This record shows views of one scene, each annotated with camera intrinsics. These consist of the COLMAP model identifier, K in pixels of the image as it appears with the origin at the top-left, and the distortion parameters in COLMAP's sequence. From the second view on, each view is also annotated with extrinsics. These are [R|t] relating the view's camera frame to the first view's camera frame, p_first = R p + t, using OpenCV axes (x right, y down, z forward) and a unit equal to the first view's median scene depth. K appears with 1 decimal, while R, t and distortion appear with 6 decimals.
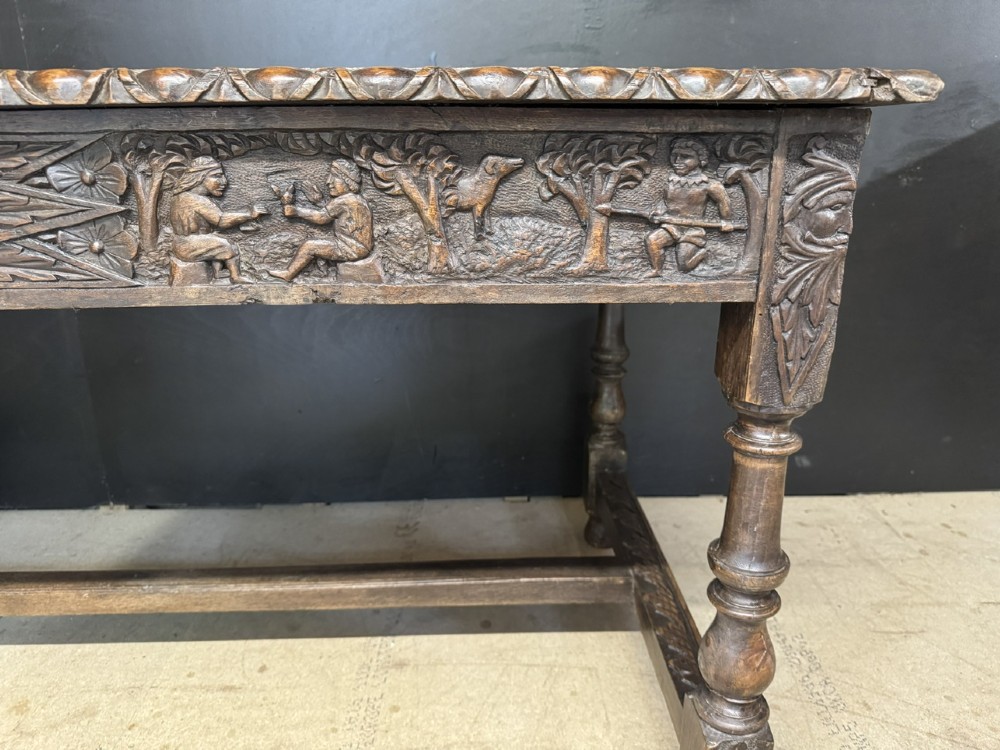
lens RADIAL K [[708.8, 0, 500.0], [0, 708.8, 375.0], [0, 0, 1]] dist [0.121881, -0.179188]
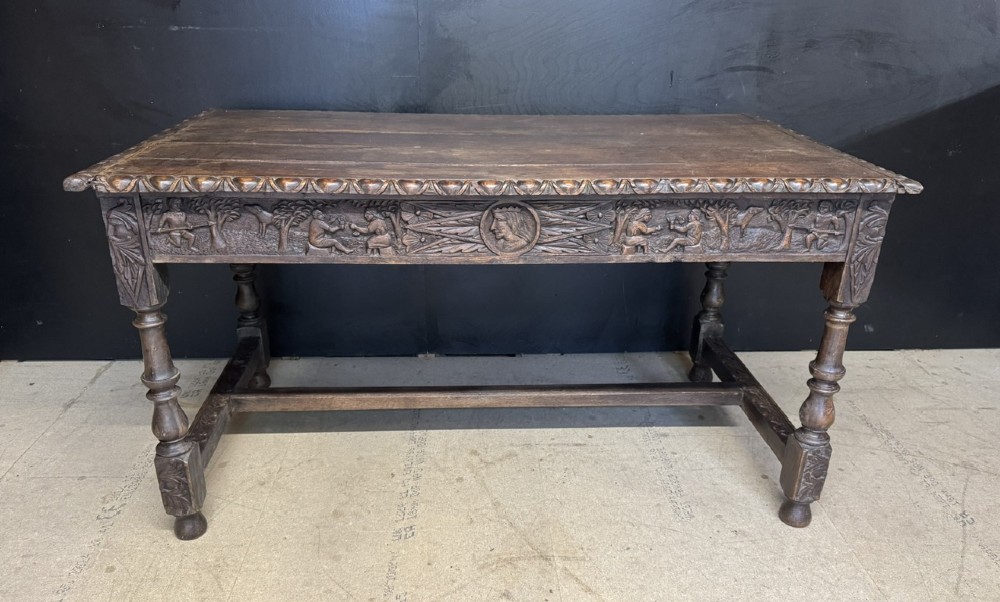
lens RADIAL K [[734.0, 0, 499.3], [0, 734.0, 339.4], [0, 0, 1]] dist [0.072683, -0.112380]
pose [[0.999554, 0.009422, 0.028342, -0.959586], [-0.012770, 0.992649, 0.120351, -0.134107], [-0.027000, -0.120659, 0.992327, -1.636896]]
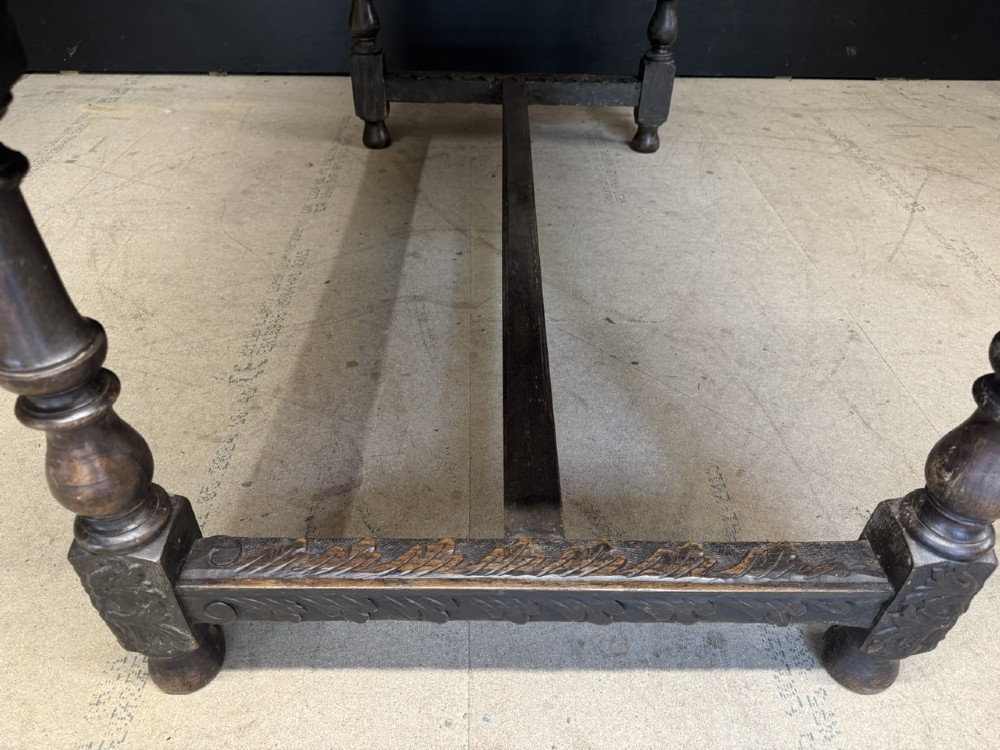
lens RADIAL K [[711.6, 0, 495.0], [0, 711.6, 378.3], [0, 0, 1]] dist [0.059798, -0.092287]
pose [[0.999673, 0.016423, 0.019595, -0.589848], [-0.022437, 0.930959, 0.364434, 0.639715], [-0.012257, -0.364754, 0.931023, -1.546454]]
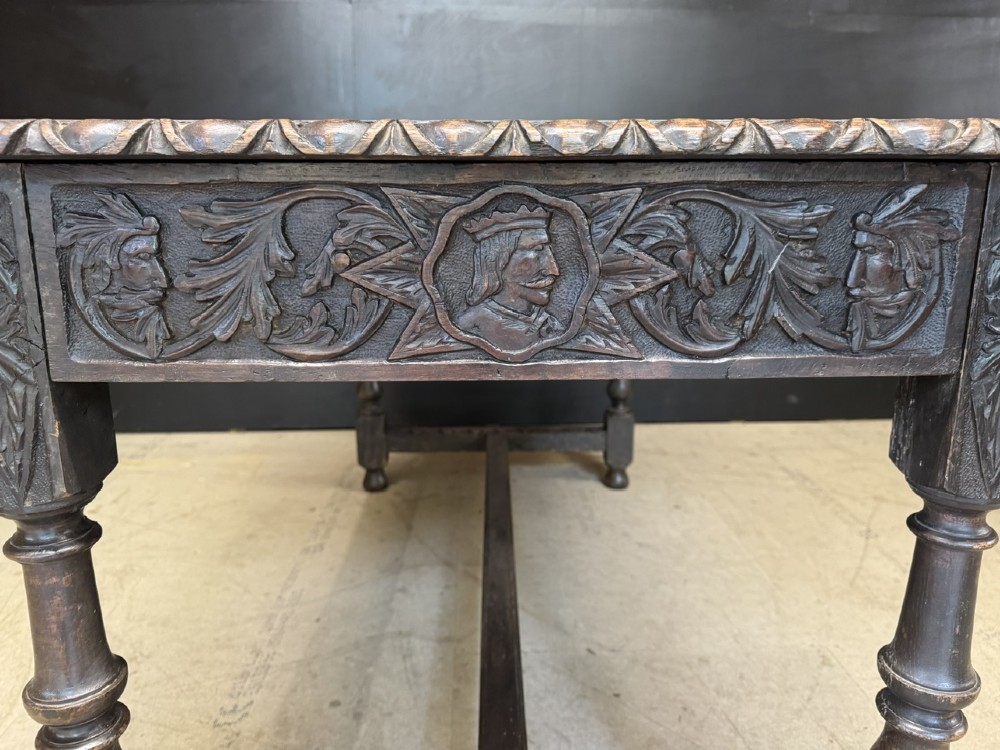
lens RADIAL K [[721.8, 0, 500.0], [0, 721.8, 375.0], [0, 0, 1]] dist [0.060865, -0.124854]
pose [[0.999769, 0.000290, 0.021502, -0.528435], [0.001473, 0.996636, -0.081936, 0.577244], [-0.021453, 0.081949, 0.996406, -1.815890]]
